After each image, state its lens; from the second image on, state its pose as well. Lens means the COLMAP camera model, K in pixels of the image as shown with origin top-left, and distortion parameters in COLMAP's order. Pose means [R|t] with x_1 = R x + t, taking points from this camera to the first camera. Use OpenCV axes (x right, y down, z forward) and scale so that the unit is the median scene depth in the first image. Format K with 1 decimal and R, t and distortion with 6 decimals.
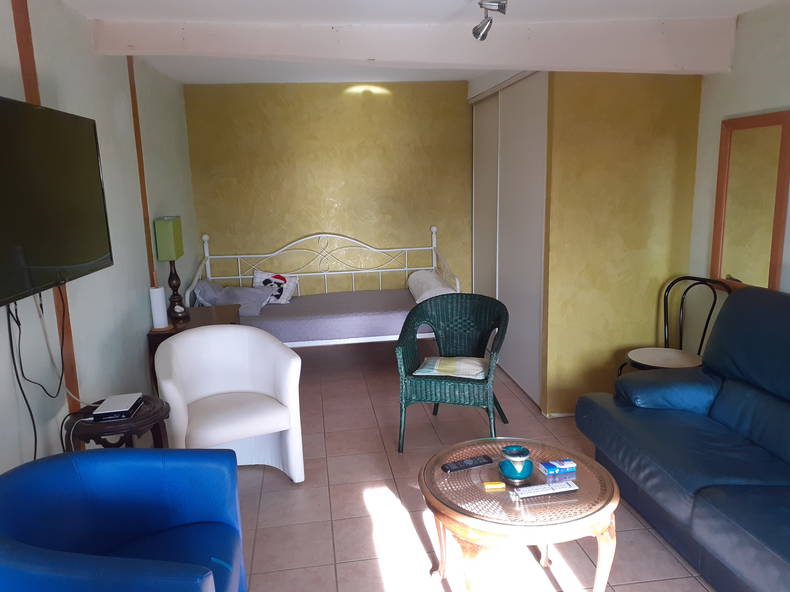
lens RADIAL K [[631.3, 0, 395.0], [0, 631.3, 296.0], [0, 0, 1]] dist [0.131875, -0.200419]
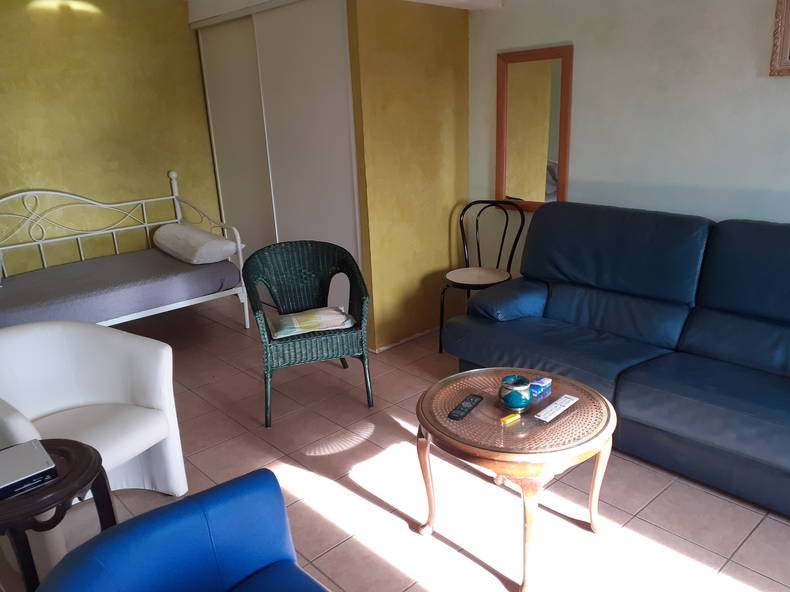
lens RADIAL K [[631.3, 0, 395.0], [0, 631.3, 296.0], [0, 0, 1]] dist [0.131875, -0.200419]
pose [[0.829003, -0.173583, 0.531624, -0.209969], [0.125874, 0.984134, 0.125048, -0.017547], [-0.544895, -0.036747, 0.837699, 0.116759]]
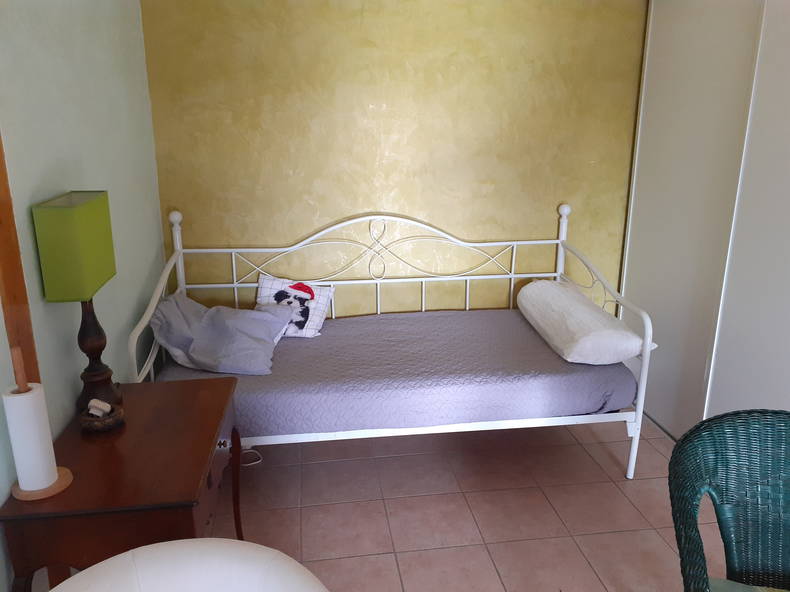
lens RADIAL K [[631.3, 0, 395.0], [0, 631.3, 296.0], [0, 0, 1]] dist [0.131875, -0.200419]
pose [[0.999599, 0.025682, 0.011914, -0.117923], [-0.026605, 0.996015, 0.085128, -0.084541], [-0.009681, -0.085410, 0.996299, 0.472307]]
